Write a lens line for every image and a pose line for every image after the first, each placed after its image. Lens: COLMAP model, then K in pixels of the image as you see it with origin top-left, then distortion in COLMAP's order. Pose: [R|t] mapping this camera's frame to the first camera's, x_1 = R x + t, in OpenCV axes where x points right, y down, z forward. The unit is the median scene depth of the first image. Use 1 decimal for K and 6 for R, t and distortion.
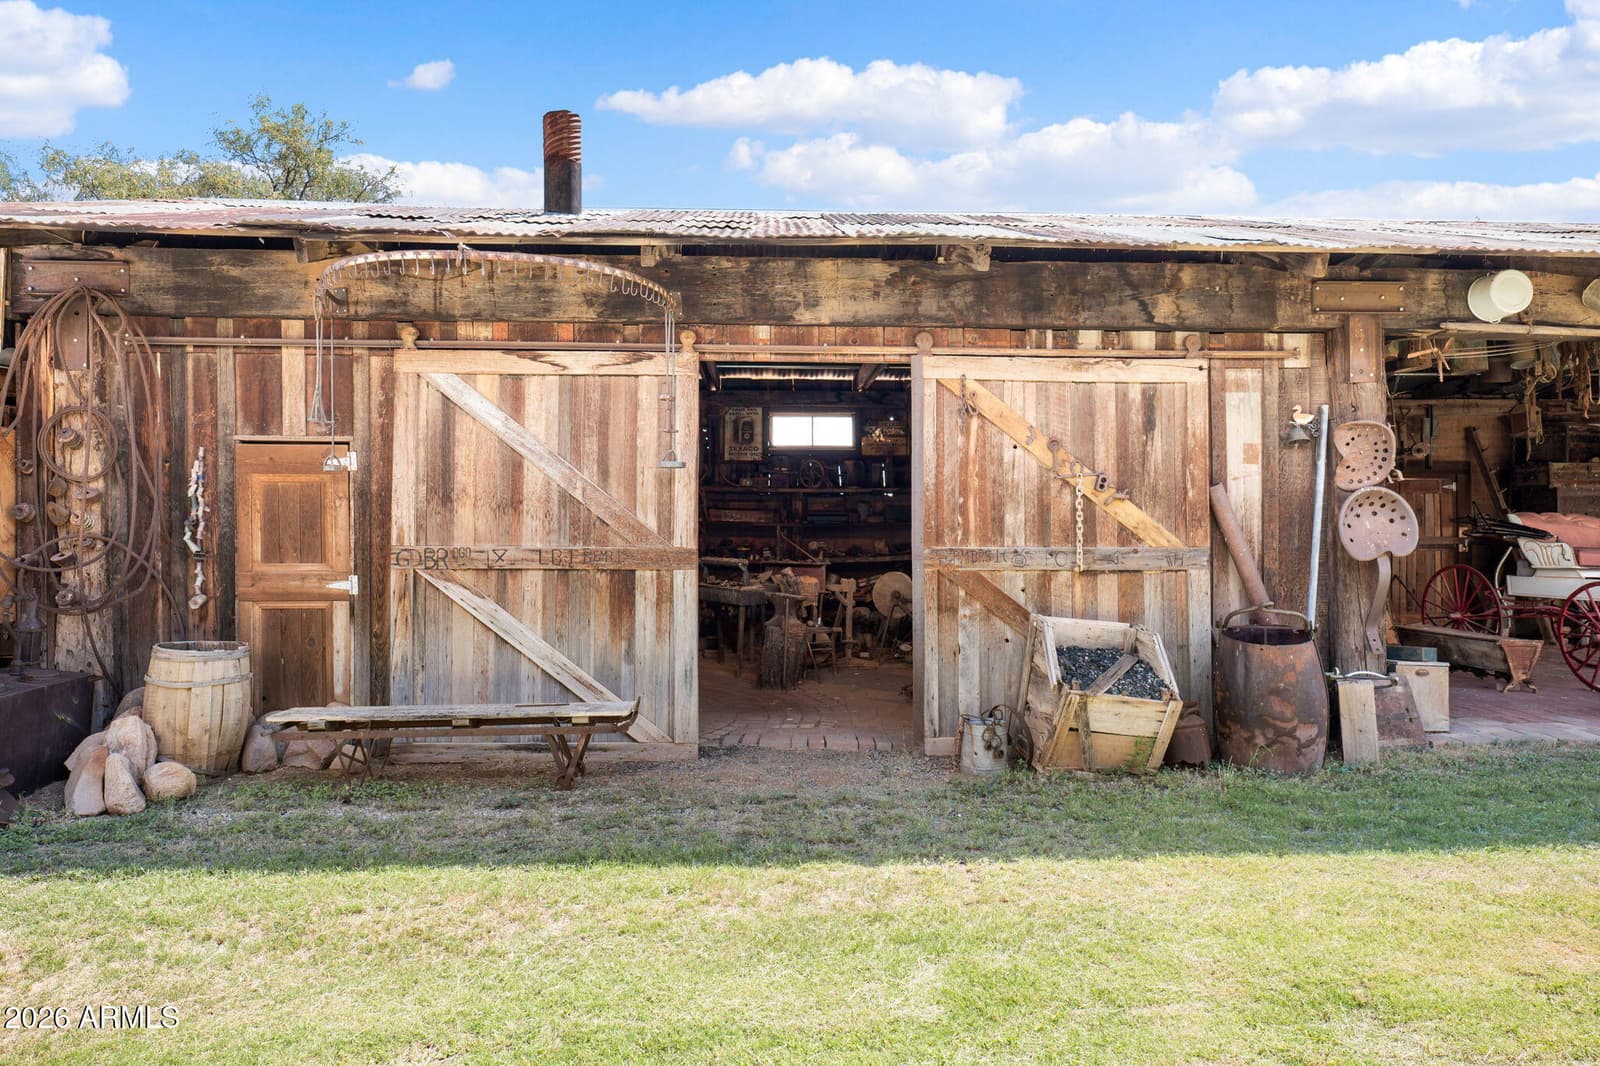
lens RADIAL K [[936.7, 0, 800.0], [0, 936.7, 533.0], [0, 0, 1]] dist [-0.001012, -0.000186]
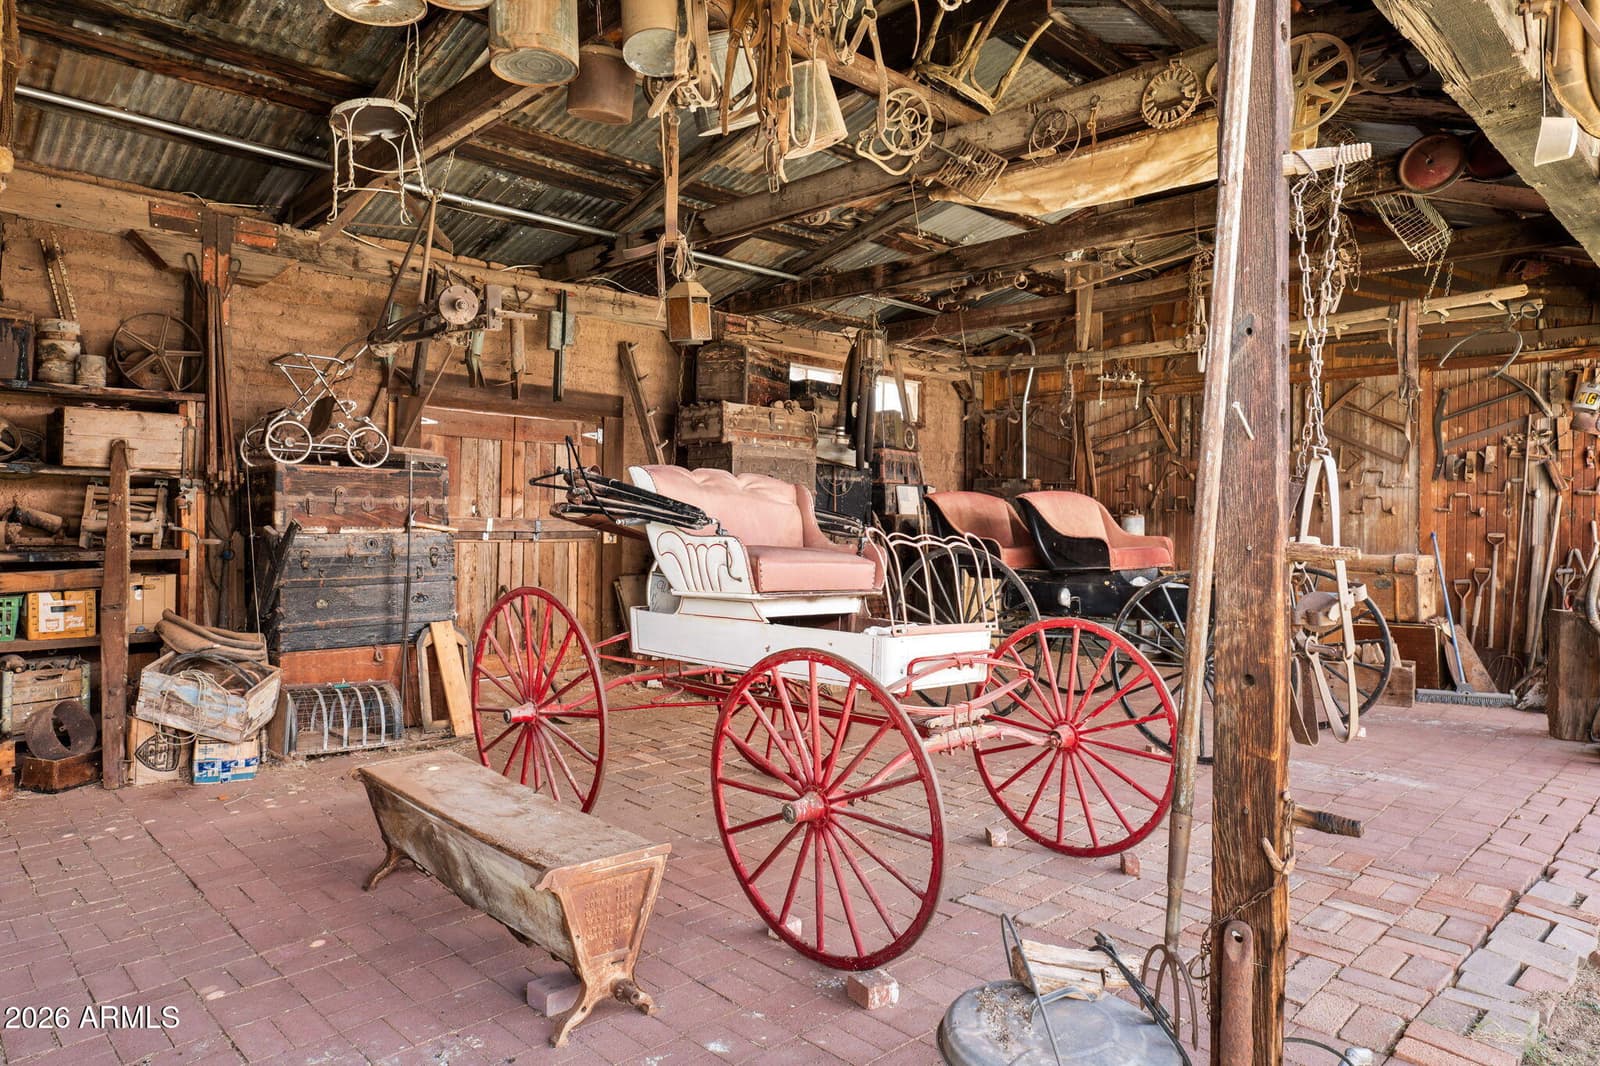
lens RADIAL K [[1222.6, 0, 800.0], [0, 1222.6, 533.0], [0, 0, 1]] dist [0.011825, 0.007072]
pose [[0.745487, 0.004620, 0.666504, 0.297413], [-0.017126, 0.999779, 0.012226, 0.001196], [-0.666300, -0.020529, 0.745401, 0.358431]]
